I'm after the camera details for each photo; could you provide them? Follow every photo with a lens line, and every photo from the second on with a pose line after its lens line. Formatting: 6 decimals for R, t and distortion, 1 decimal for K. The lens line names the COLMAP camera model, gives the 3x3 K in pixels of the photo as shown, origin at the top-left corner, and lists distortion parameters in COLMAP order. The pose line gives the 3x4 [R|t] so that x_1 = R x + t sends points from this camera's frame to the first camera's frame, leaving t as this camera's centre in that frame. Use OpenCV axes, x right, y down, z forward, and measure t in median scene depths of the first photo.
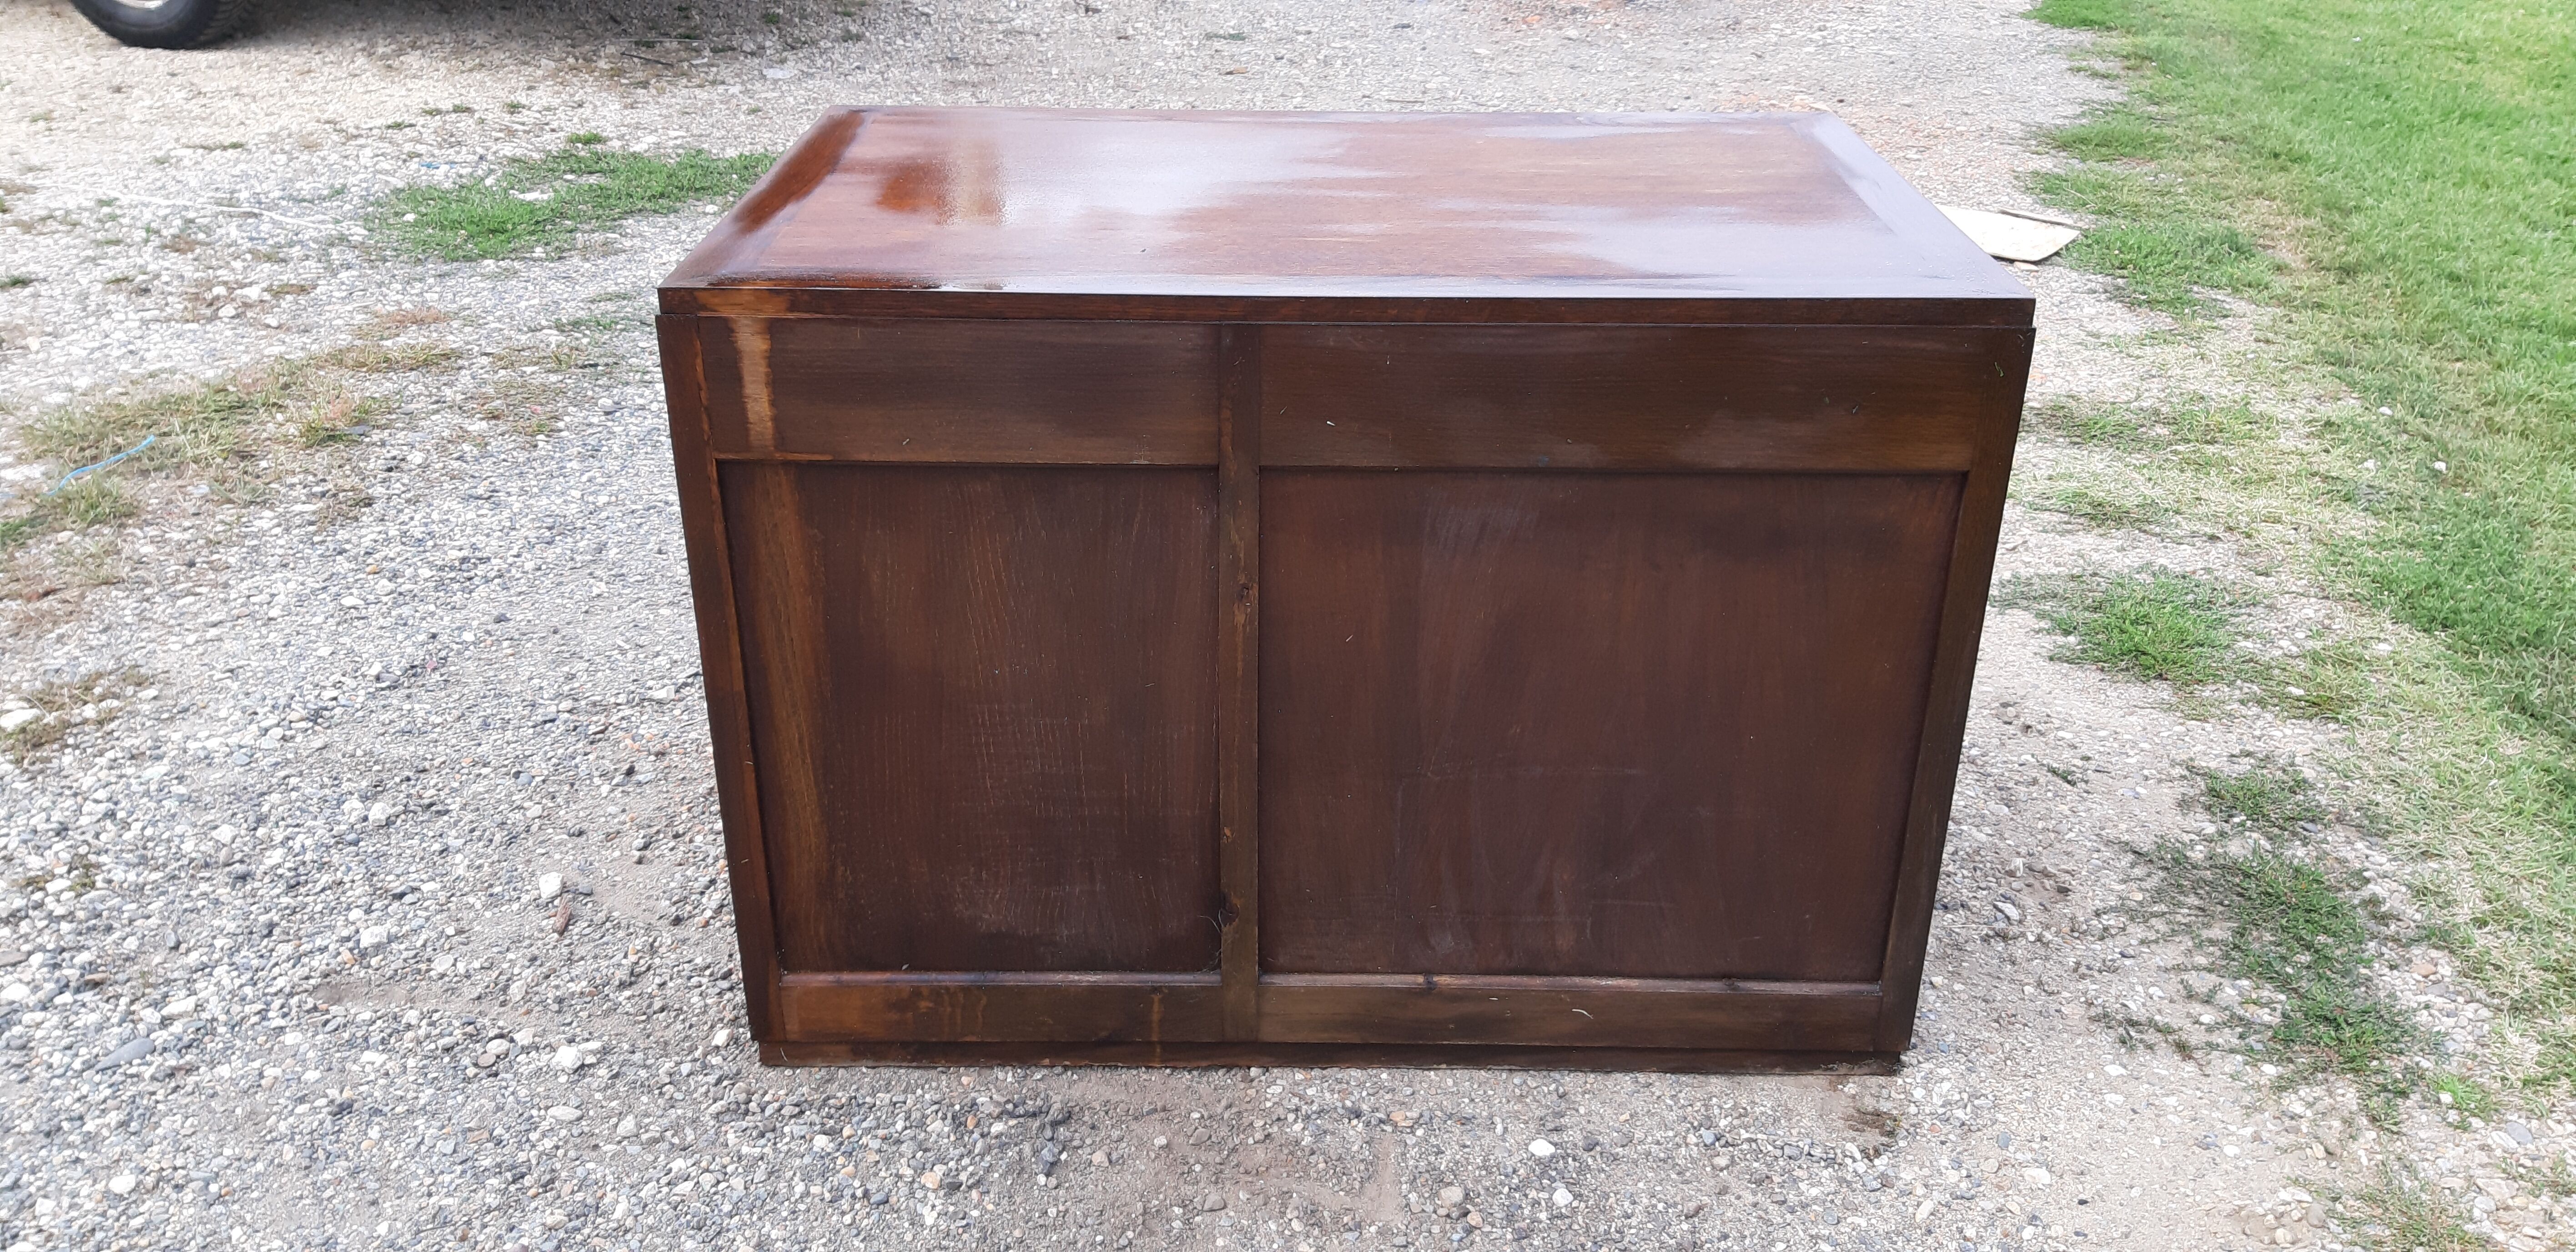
lens RADIAL K [[2037.3, 0, 1282.6], [0, 2037.3, 601.3], [0, 0, 1]] dist [0.065106, -0.131020]
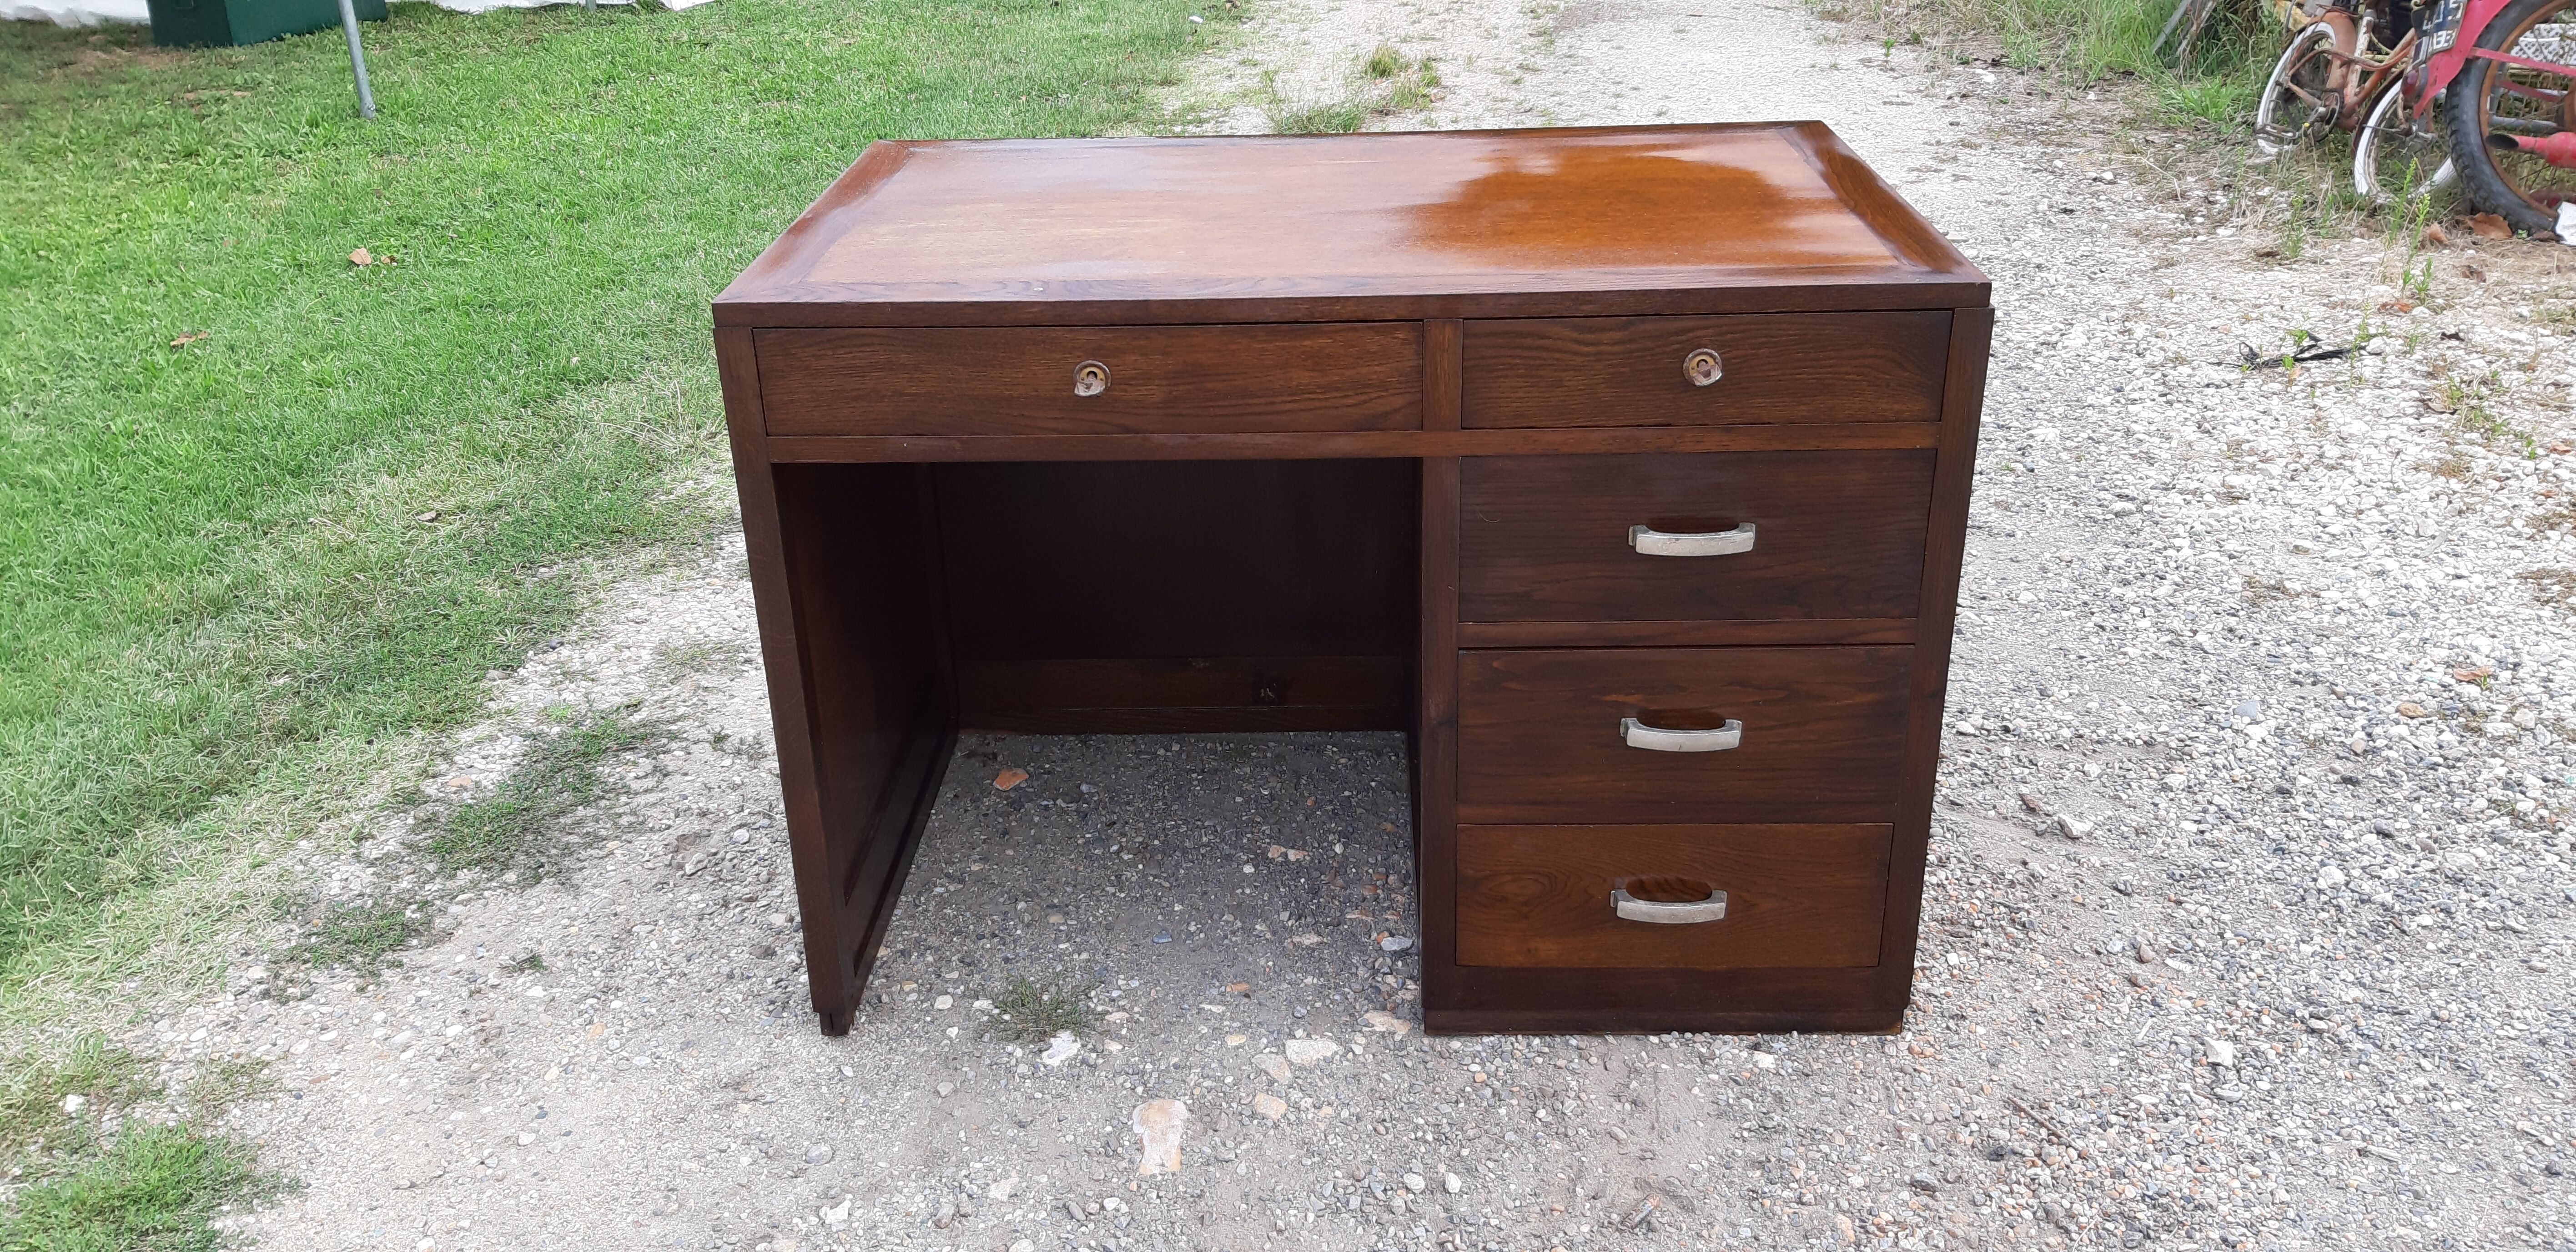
lens RADIAL K [[2017.7, 0, 1287.8], [0, 2017.7, 598.7], [0, 0, 1]] dist [0.078268, -0.139382]
pose [[-0.999671, 0.007641, 0.024486, 0.027430], [0.023703, 0.640080, 0.767943, -0.740347], [-0.009805, 0.768271, -0.640050, 1.538106]]
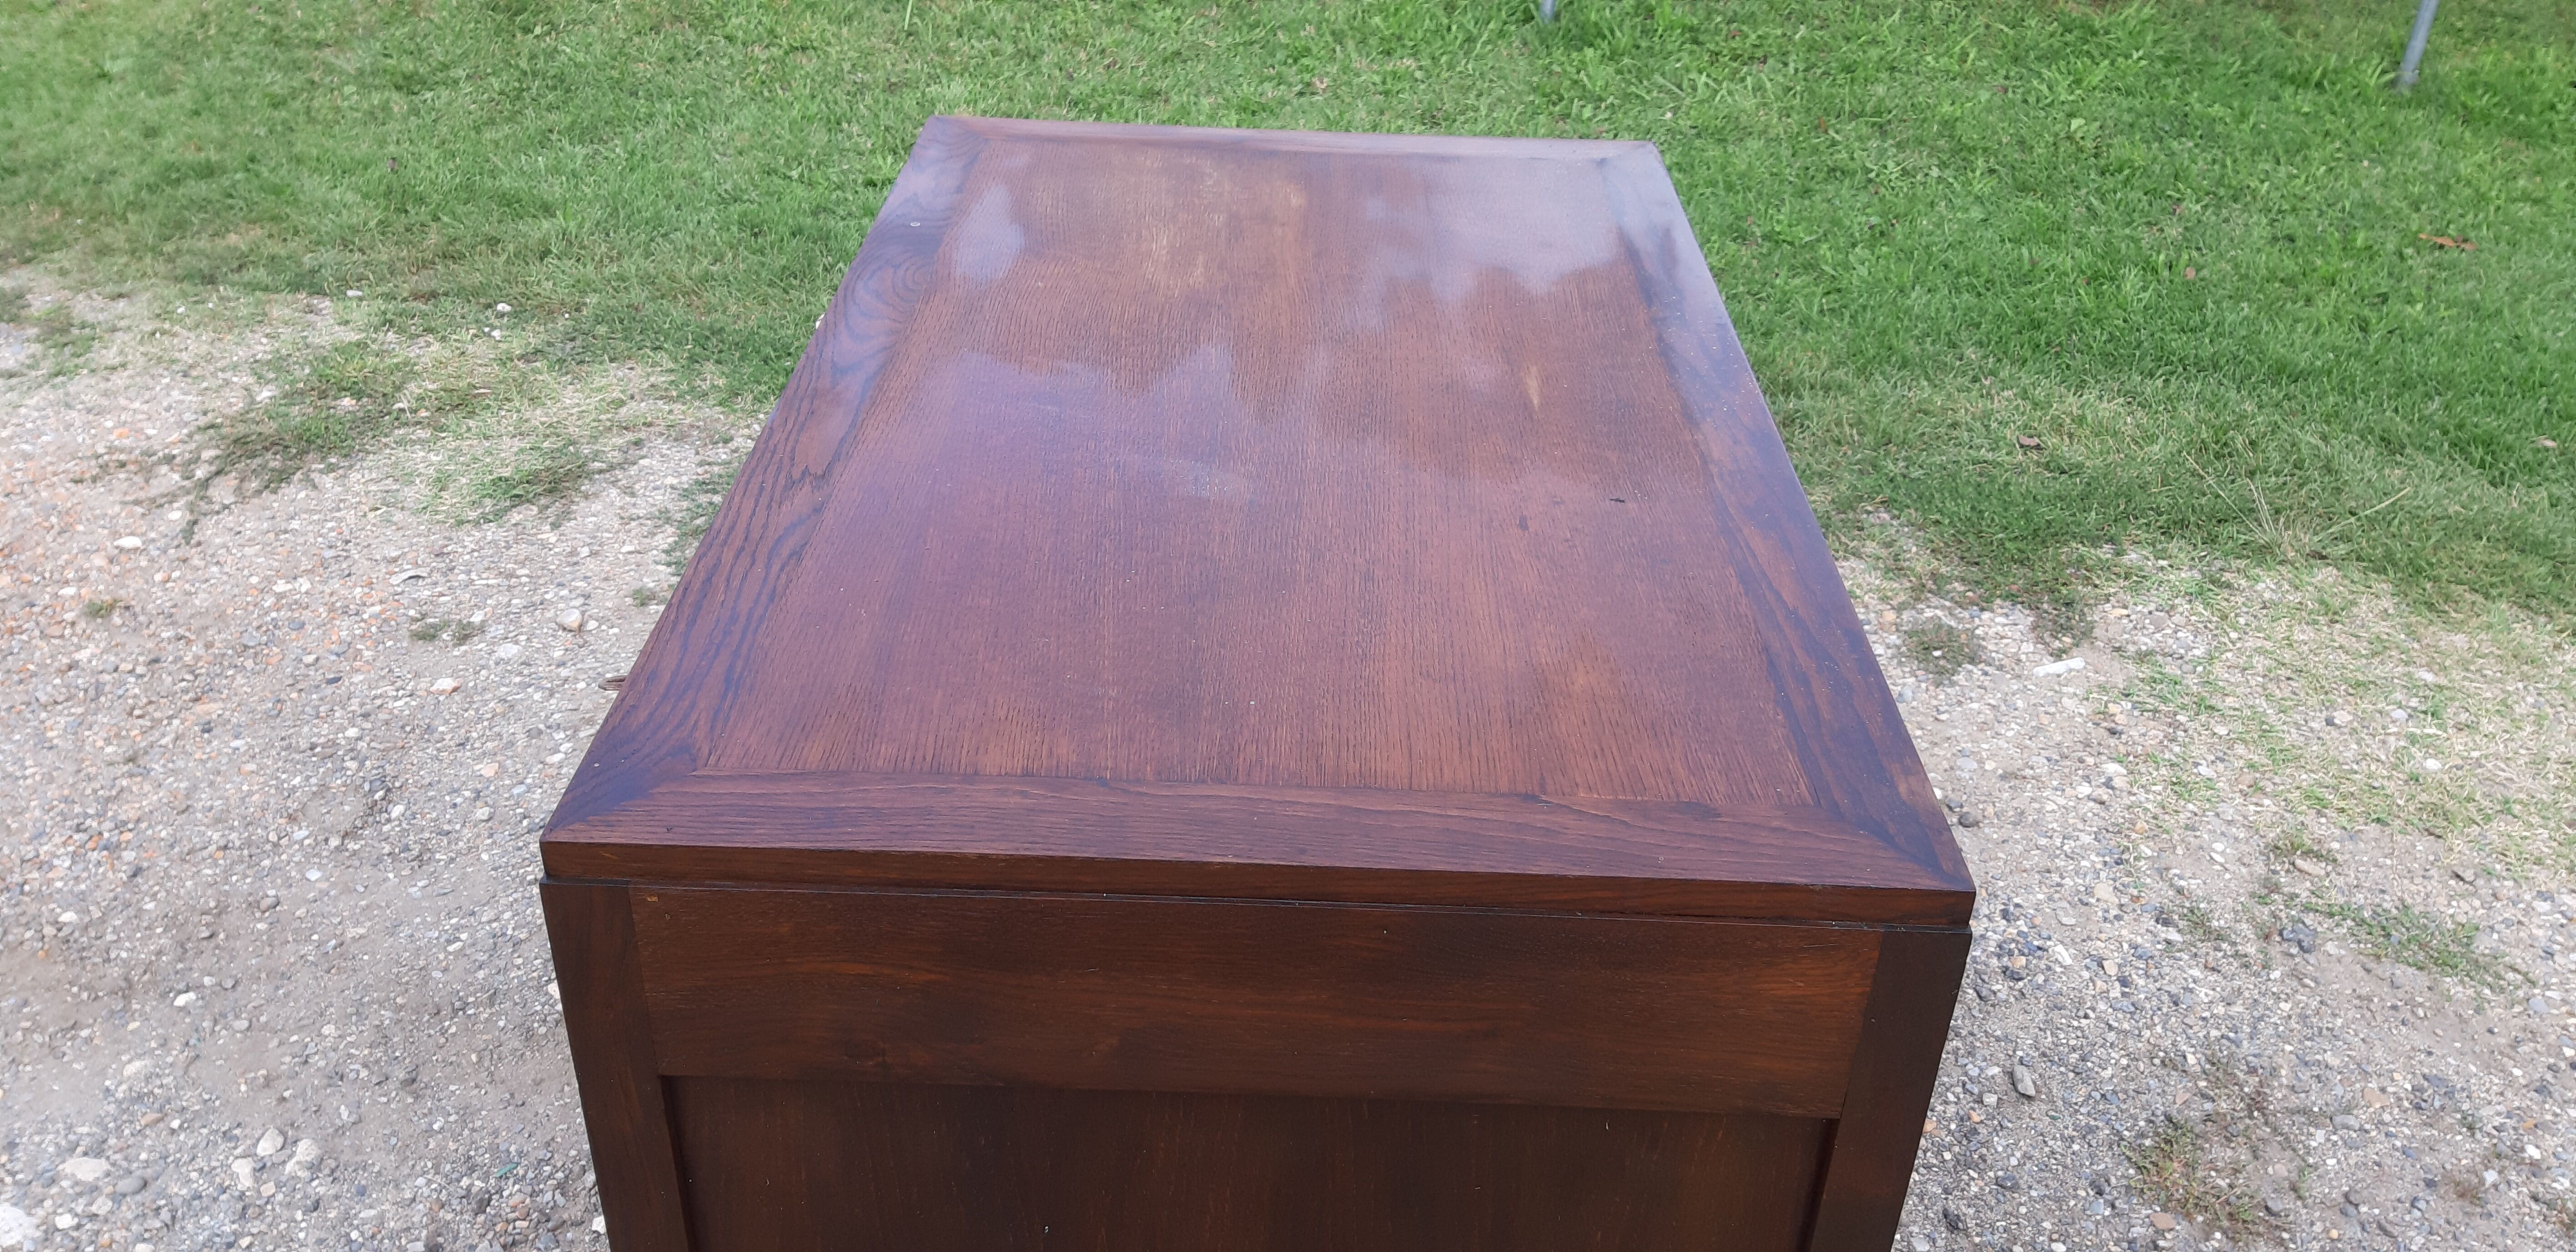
lens RADIAL K [[2037.3, 0, 1282.6], [0, 2037.3, 601.3], [0, 0, 1]] dist [0.065106, -0.131020]
pose [[0.015313, -0.523994, 0.851584, -0.539470], [0.406130, 0.781523, 0.473582, -0.412138], [-0.913687, 0.338602, 0.224778, 0.722417]]
